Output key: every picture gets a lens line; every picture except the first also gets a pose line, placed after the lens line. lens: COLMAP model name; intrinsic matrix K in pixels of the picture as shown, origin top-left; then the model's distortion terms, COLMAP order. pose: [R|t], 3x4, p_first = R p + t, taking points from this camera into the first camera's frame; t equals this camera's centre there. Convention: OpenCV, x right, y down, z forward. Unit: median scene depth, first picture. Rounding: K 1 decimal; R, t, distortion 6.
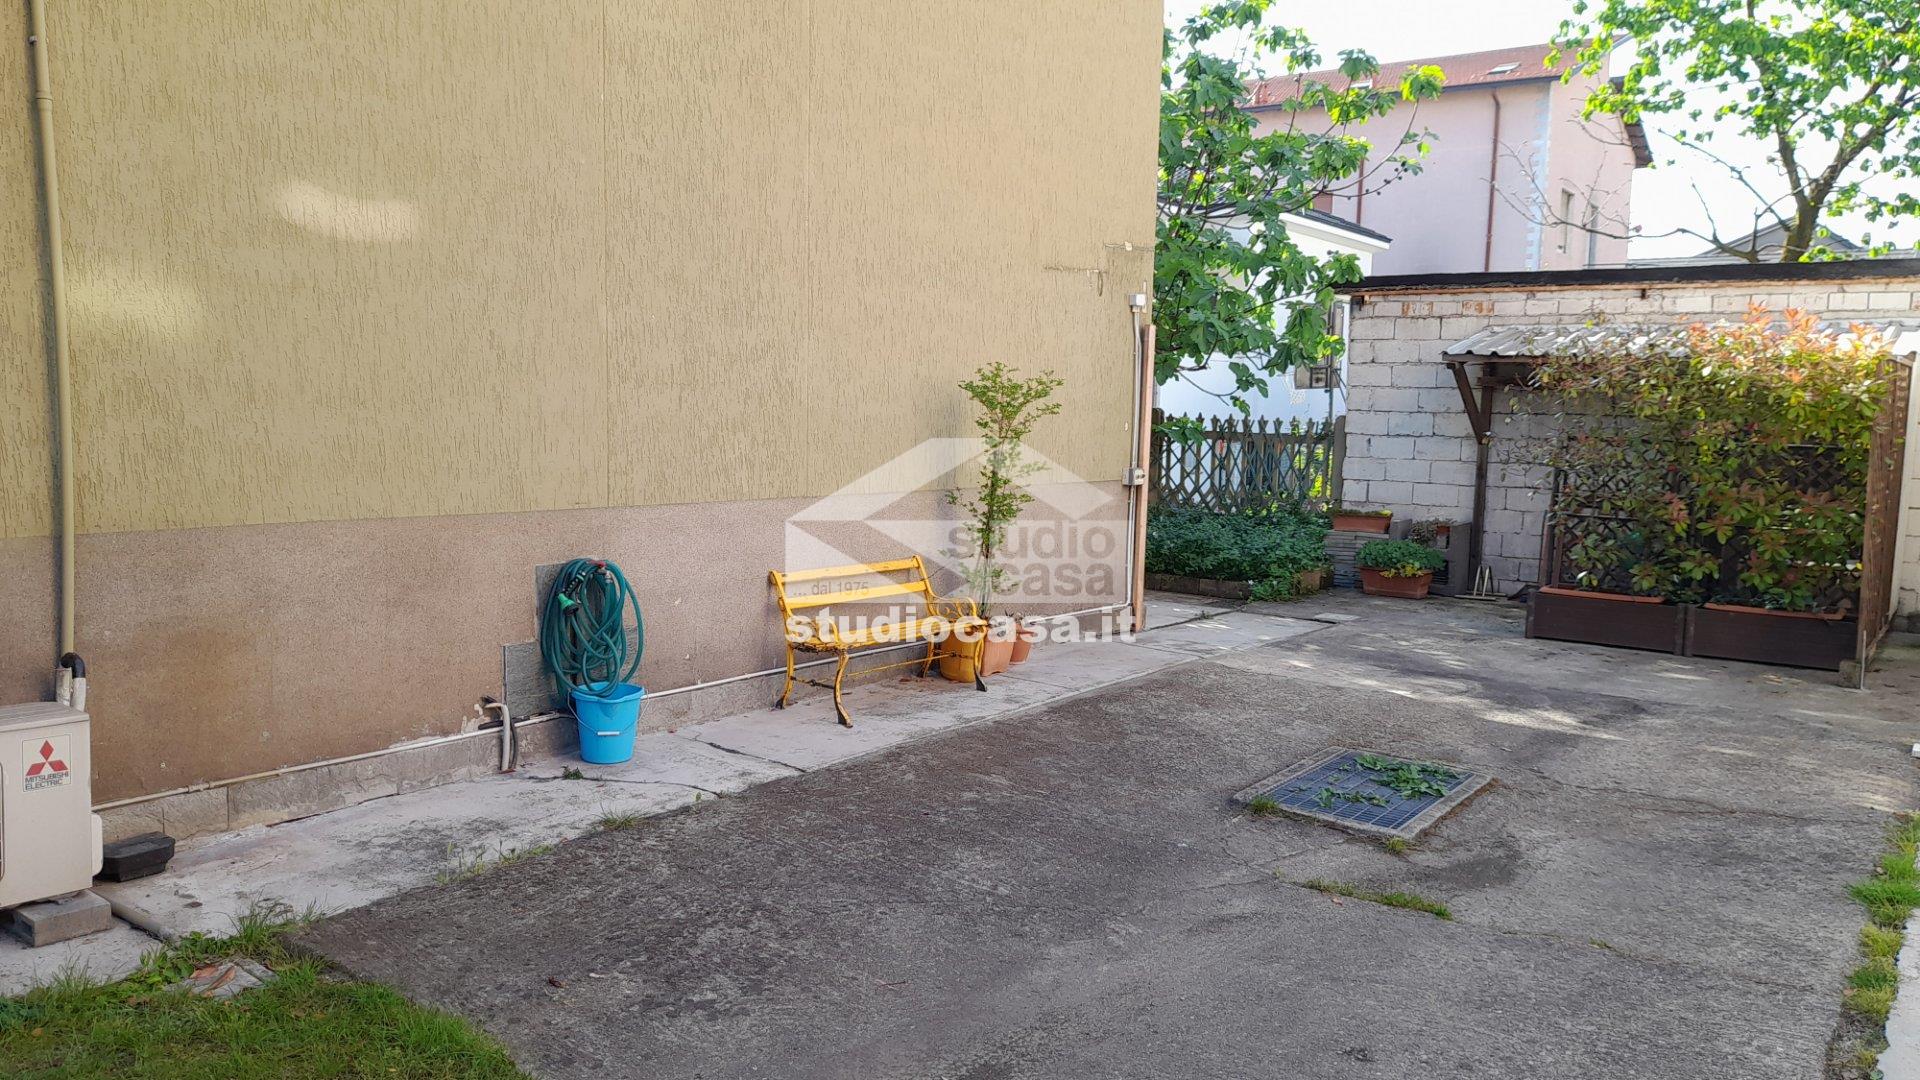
lens RADIAL K [[1397.3, 0, 960.0], [0, 1397.3, 540.0], [0, 0, 1]] dist [0.075685, -0.121554]
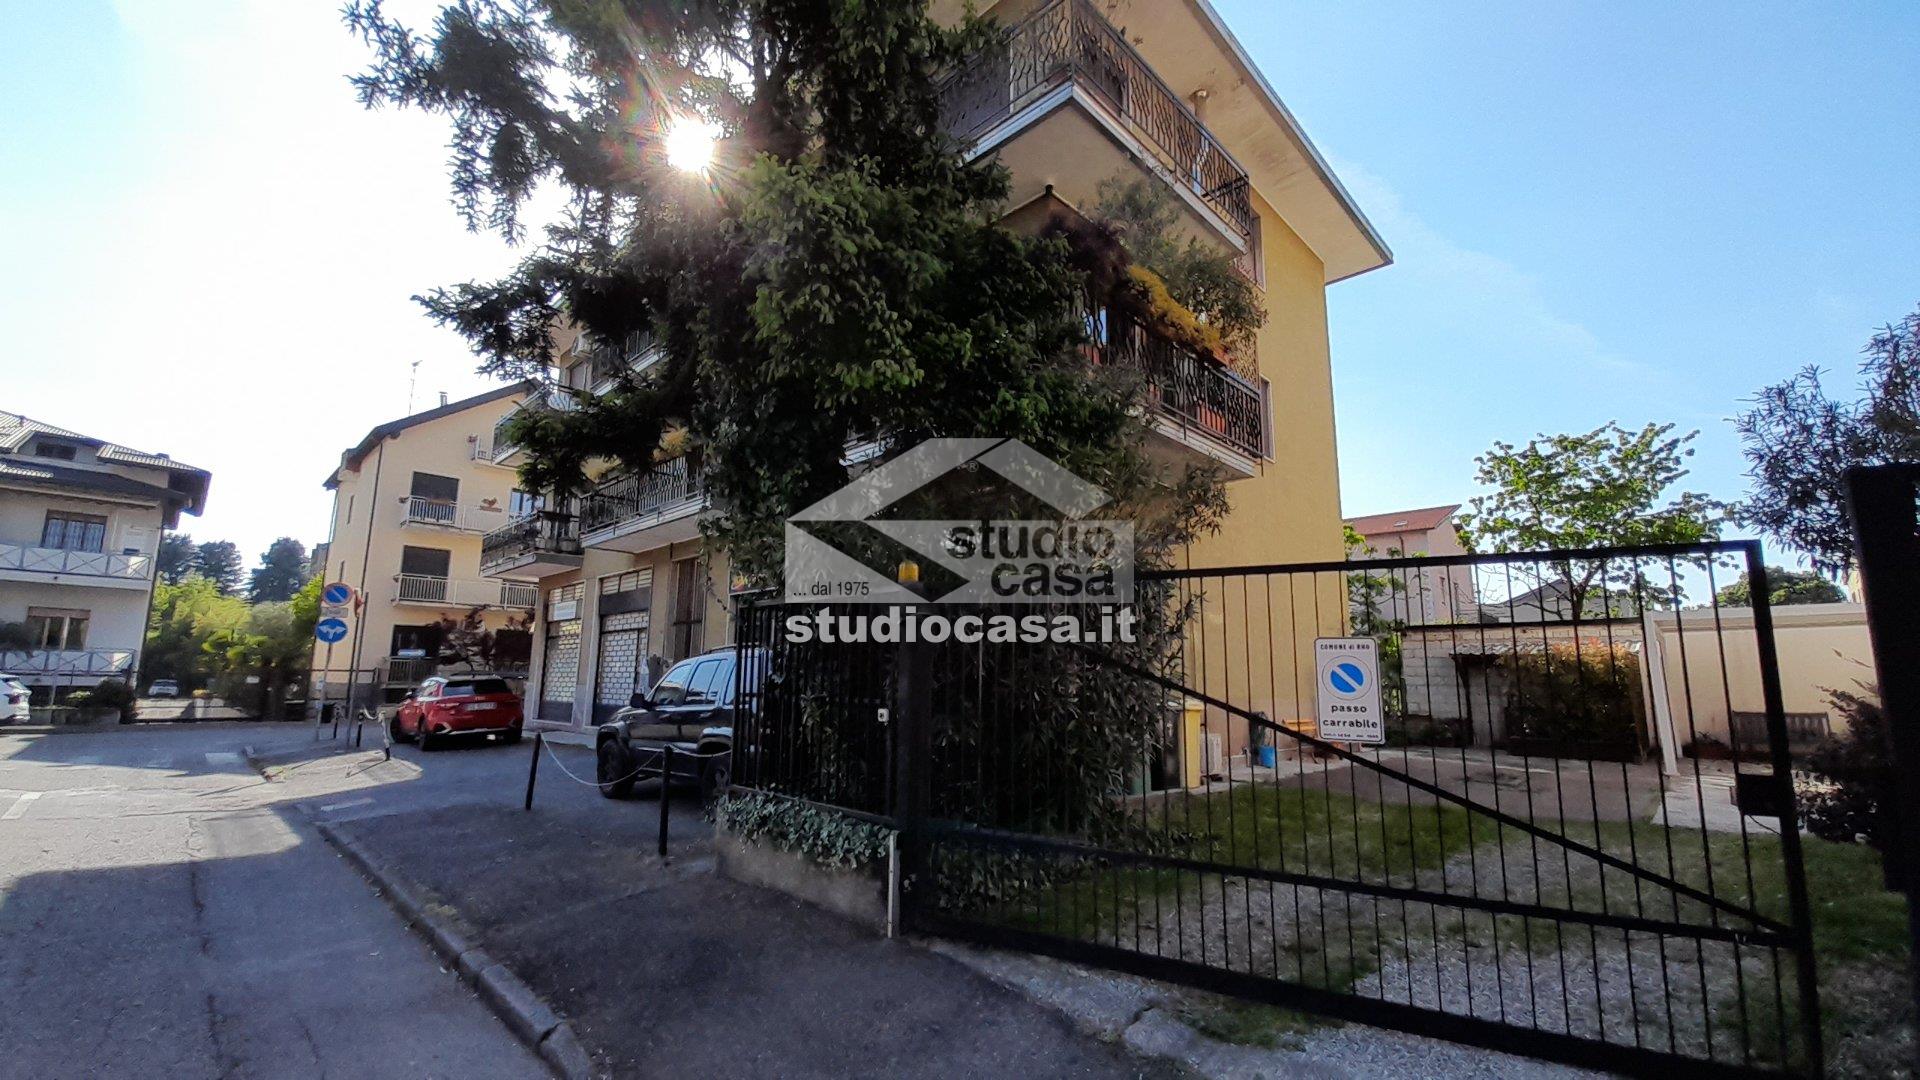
lens RADIAL K [[753.2, 0, 966.5], [0, 753.2, 552.3], [0, 0, 1]] dist [0.009676, -0.000262]
pose [[0.990857, -0.030101, -0.131517, -0.364769], [-0.006328, 0.963352, -0.268166, 0.073897], [0.134769, 0.266546, 0.954353, -0.553464]]
